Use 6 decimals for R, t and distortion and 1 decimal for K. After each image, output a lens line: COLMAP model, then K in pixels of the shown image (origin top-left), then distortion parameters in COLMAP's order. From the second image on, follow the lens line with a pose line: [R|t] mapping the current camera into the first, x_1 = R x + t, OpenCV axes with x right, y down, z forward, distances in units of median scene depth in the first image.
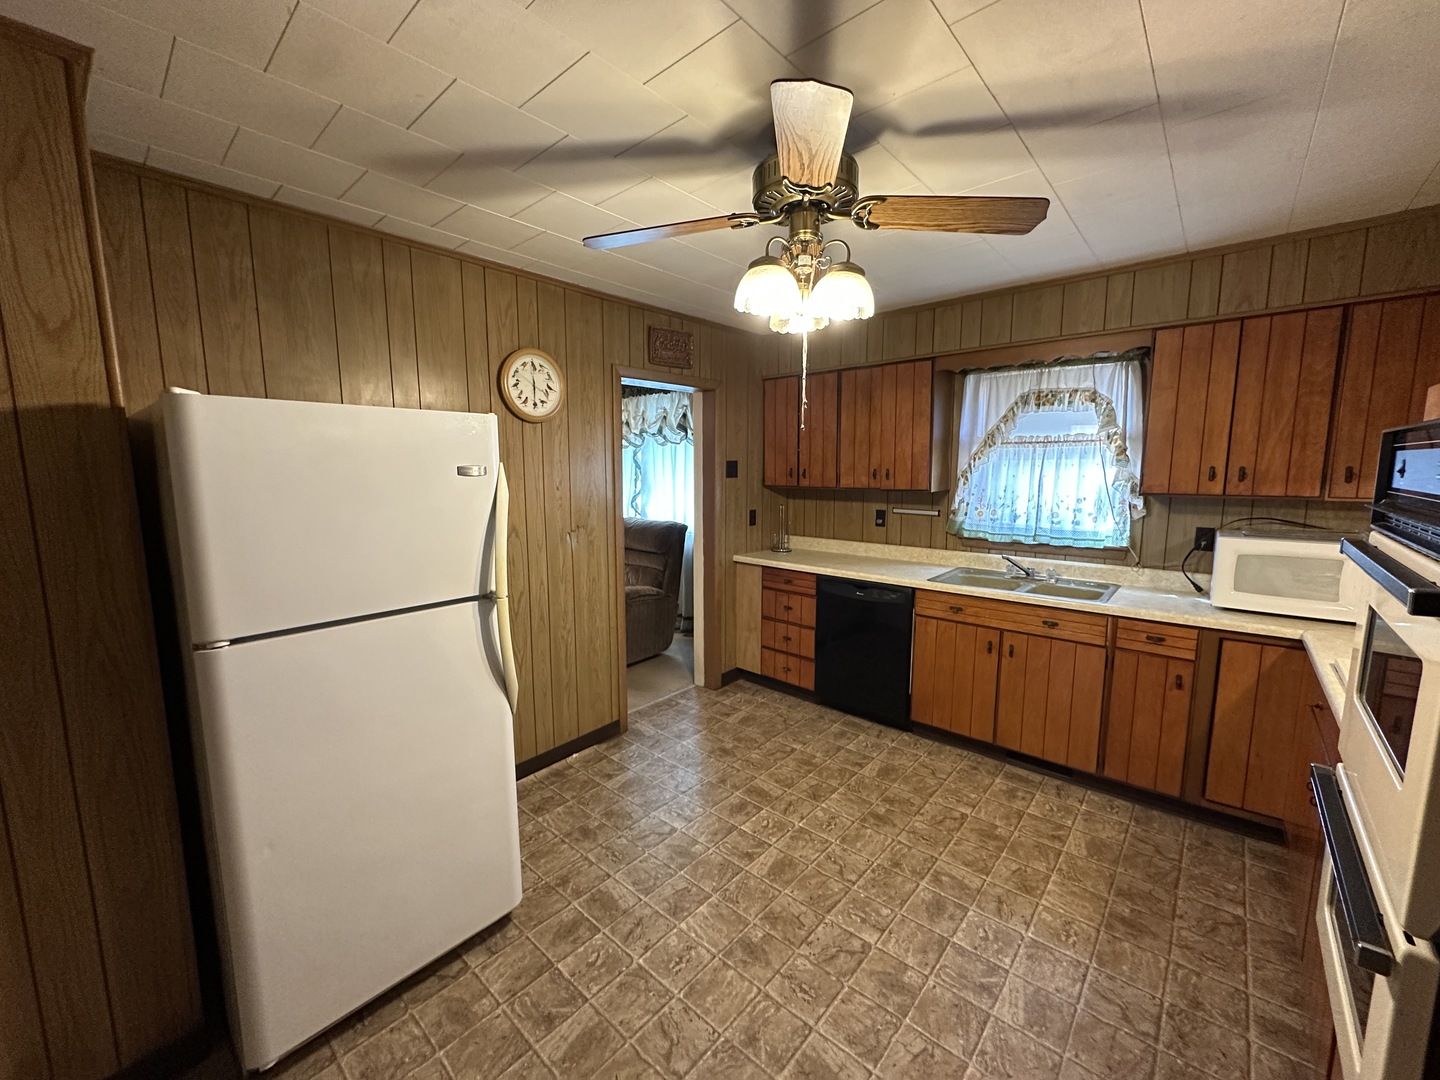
lens RADIAL K [[576.2, 0, 713.9], [0, 576.2, 545.0], [0, 0, 1]] dist [0.003222, -0.000101]
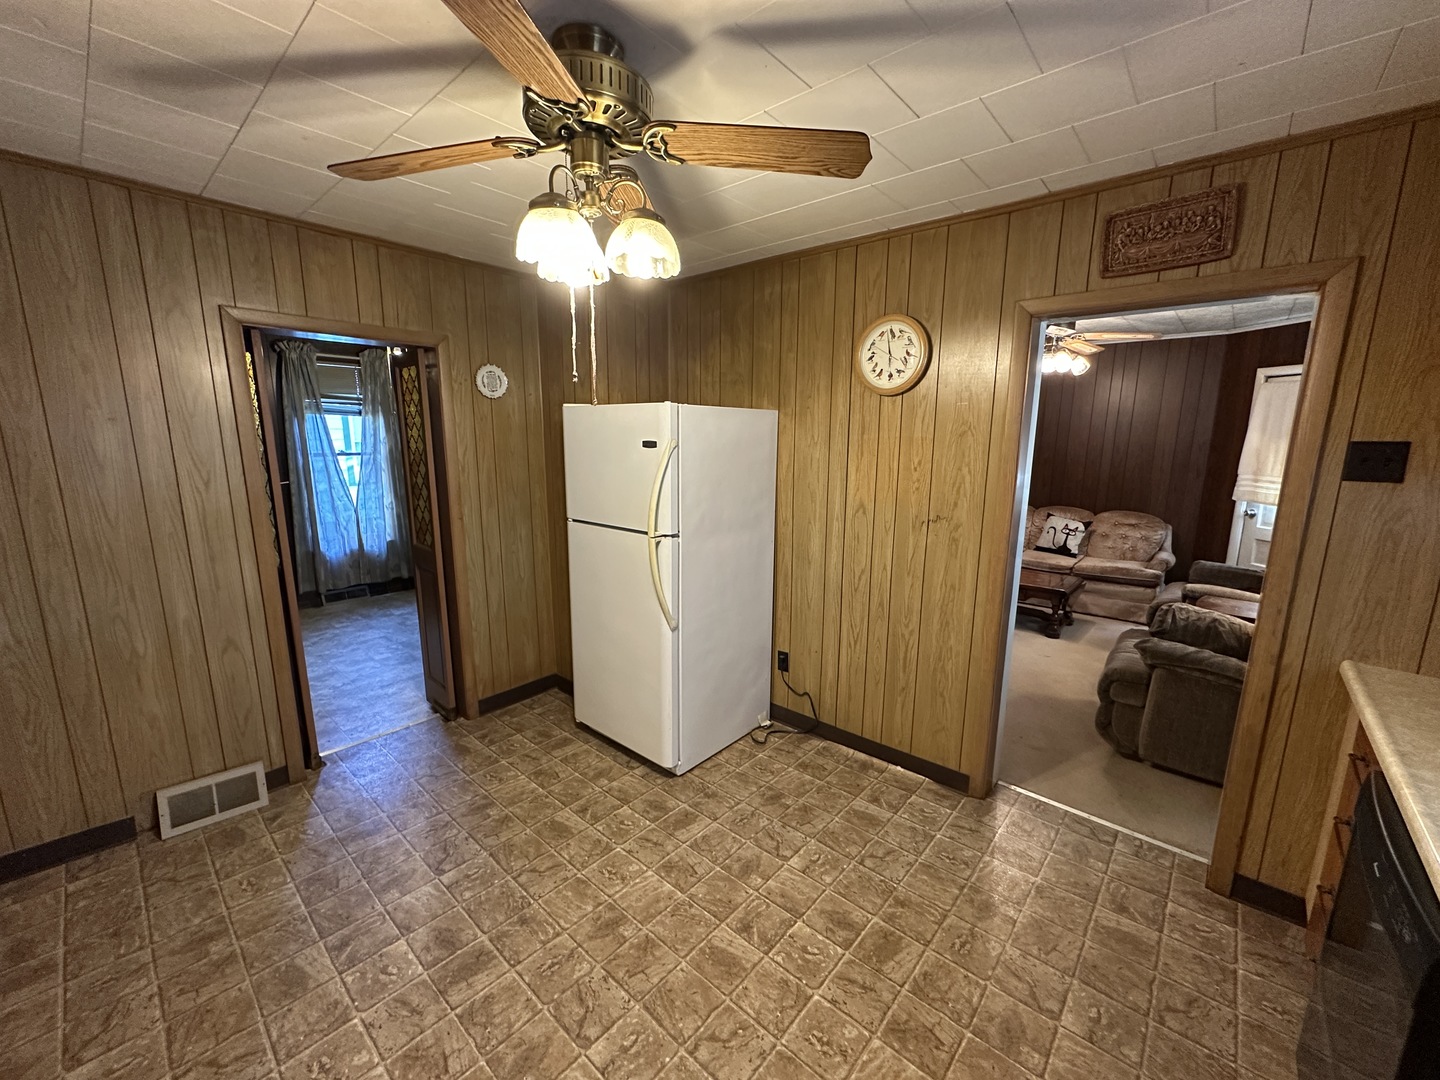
lens RADIAL K [[576.2, 0, 712.0], [0, 576.2, 535.1], [0, 0, 1]] dist [0.003222, -0.000101]
pose [[-0.002293, 0.174410, -0.984670, 0.677789], [-0.157523, 0.972317, 0.172589, -0.112802], [0.987513, 0.155504, 0.025244, 0.760686]]
